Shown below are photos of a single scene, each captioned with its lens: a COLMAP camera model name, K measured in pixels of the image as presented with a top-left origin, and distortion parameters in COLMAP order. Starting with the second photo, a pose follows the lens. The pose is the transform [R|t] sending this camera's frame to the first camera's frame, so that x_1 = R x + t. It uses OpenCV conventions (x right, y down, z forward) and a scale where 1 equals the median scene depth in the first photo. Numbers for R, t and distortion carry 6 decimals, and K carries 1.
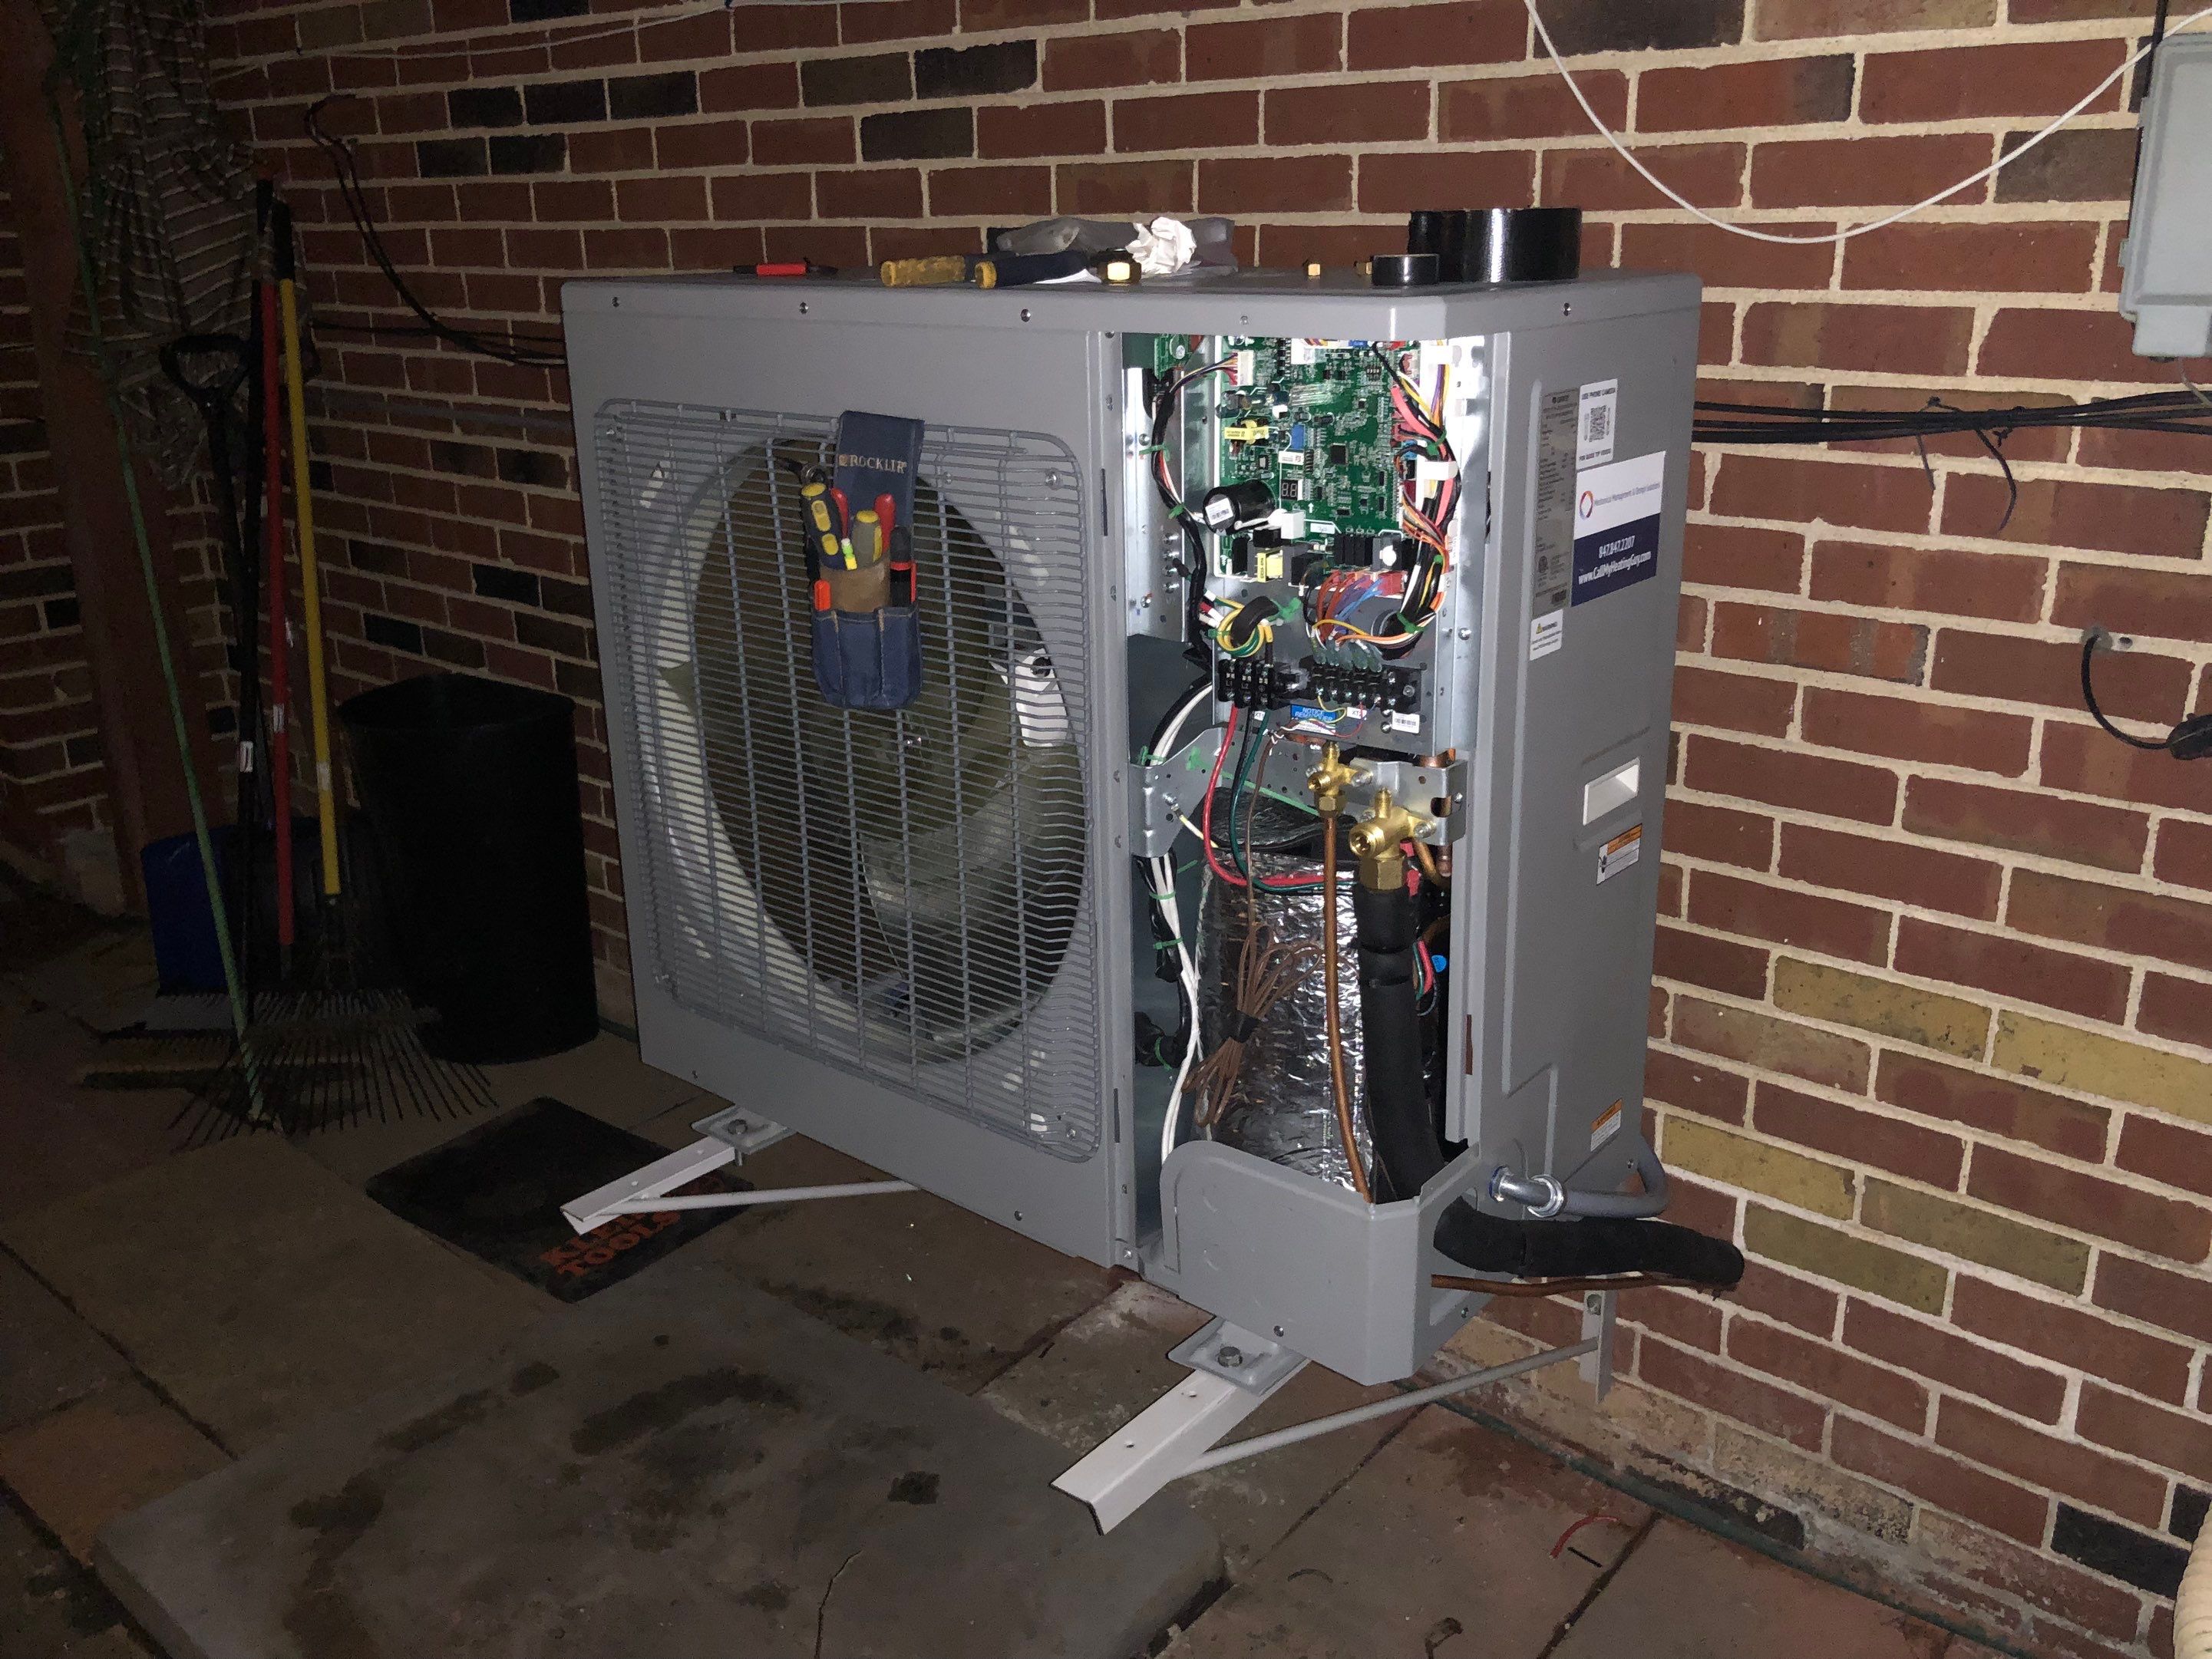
lens RADIAL K [[1832.0, 0, 1114.8], [0, 1832.0, 790.4], [0, 0, 1]] dist [-0.000564, 0.020085]
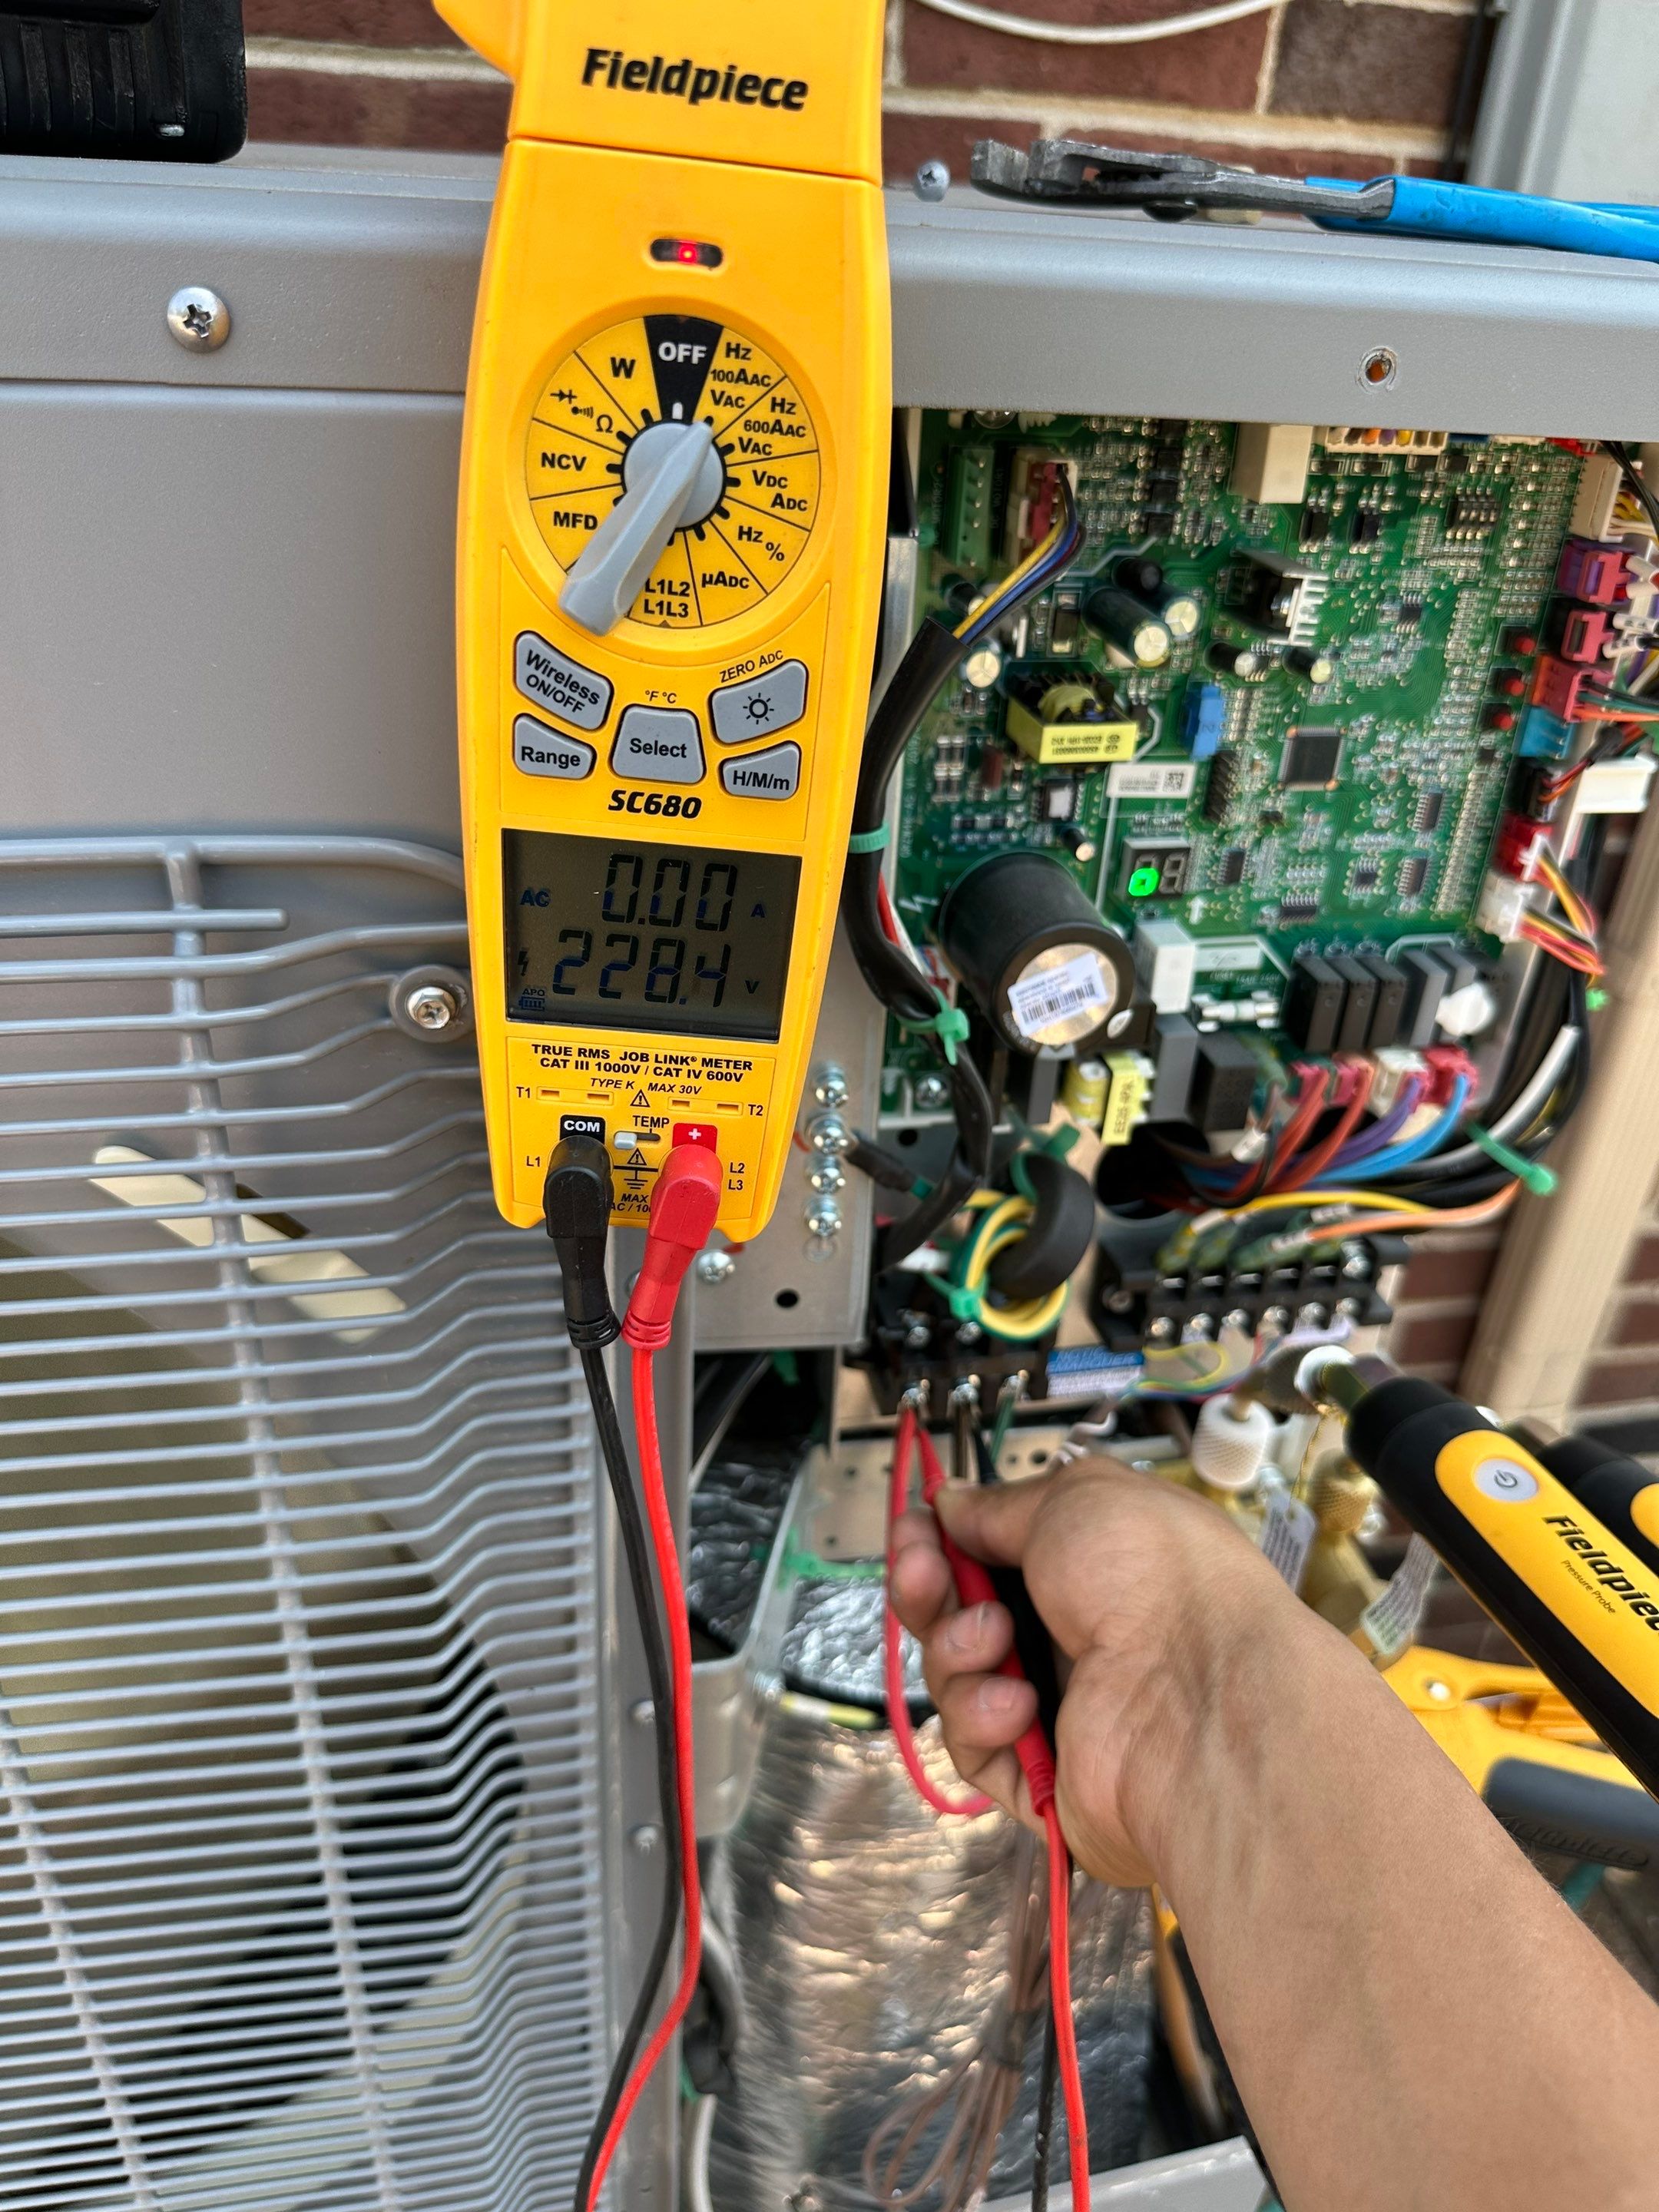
lens RADIAL K [[1585.8, 0, 823.7], [0, 1585.8, 1102.5], [0, 0, 1]] dist [-0.028305, -0.003570]
pose [[0.621583, -0.348402, 0.701606, -0.126600], [0.175271, 0.934799, 0.308920, -0.173642], [-0.763488, -0.069048, 0.642120, 0.656318]]
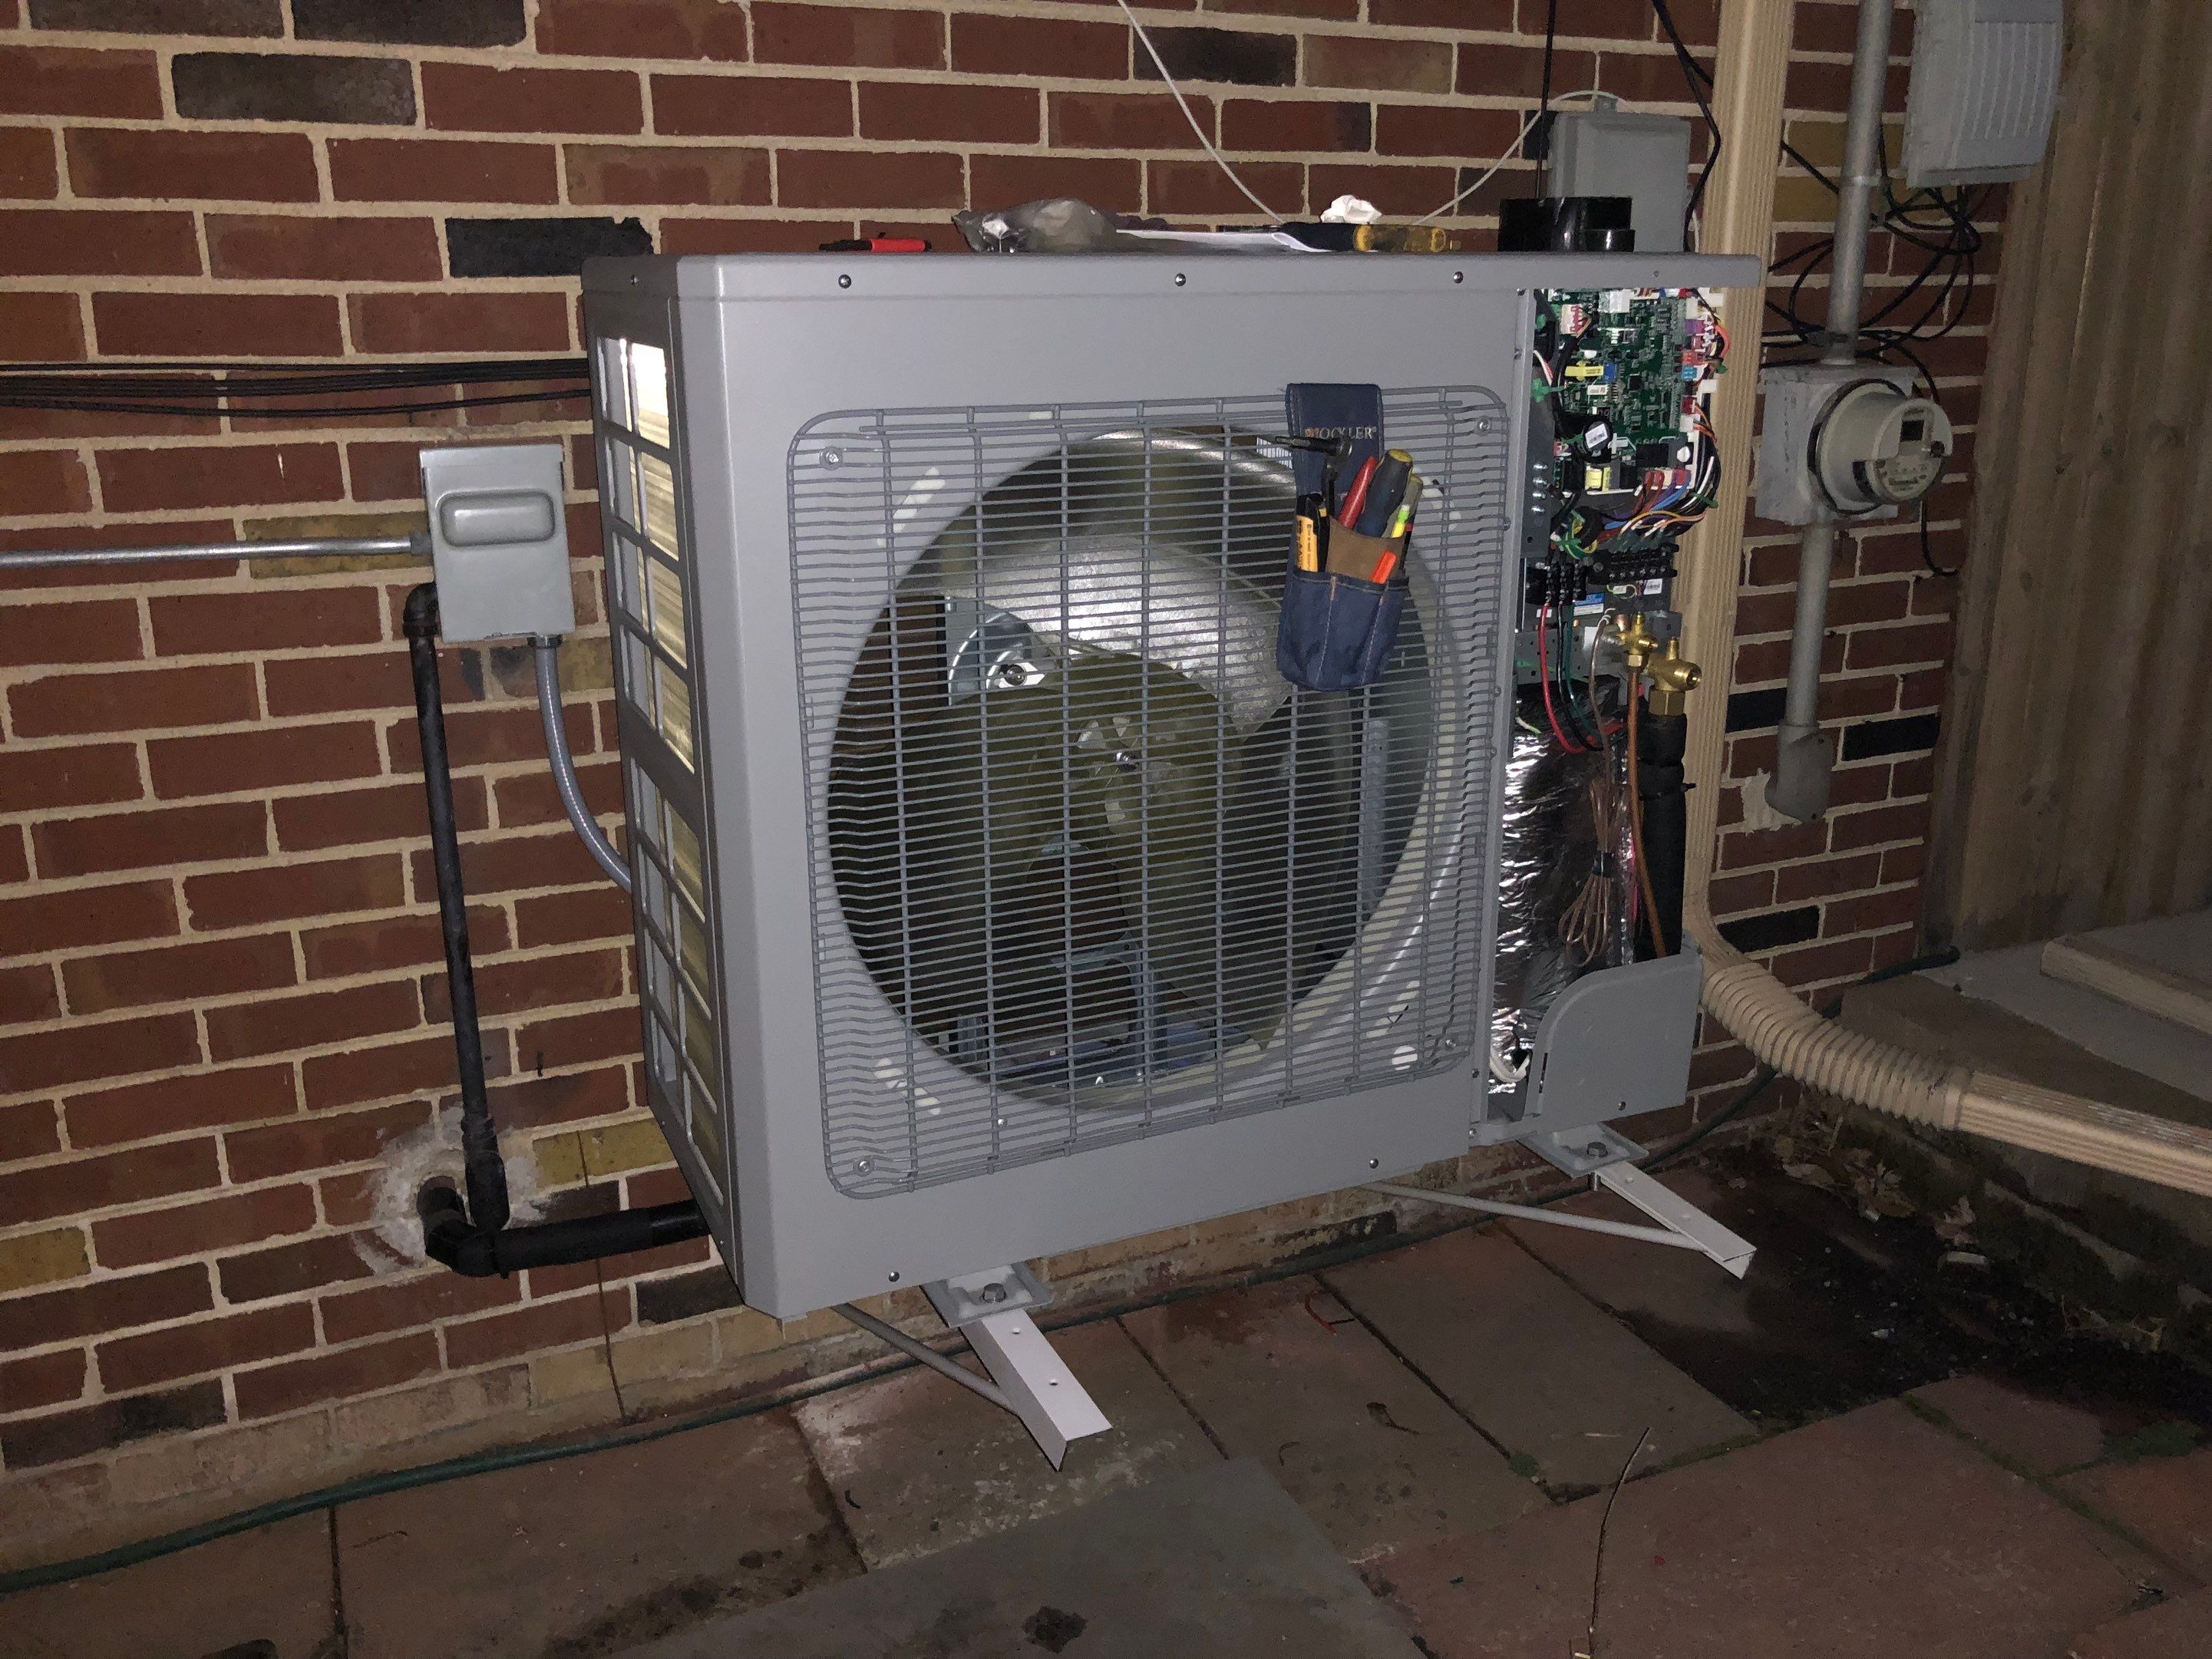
lens RADIAL K [[1832.0, 0, 1114.8], [0, 1832.0, 790.4], [0, 0, 1]] dist [-0.000564, 0.020085]
pose [[0.430836, -0.235215, 0.871237, -0.908606], [0.268508, 0.955122, 0.125082, -0.127055], [-0.861559, 0.180045, 0.474658, 0.569078]]
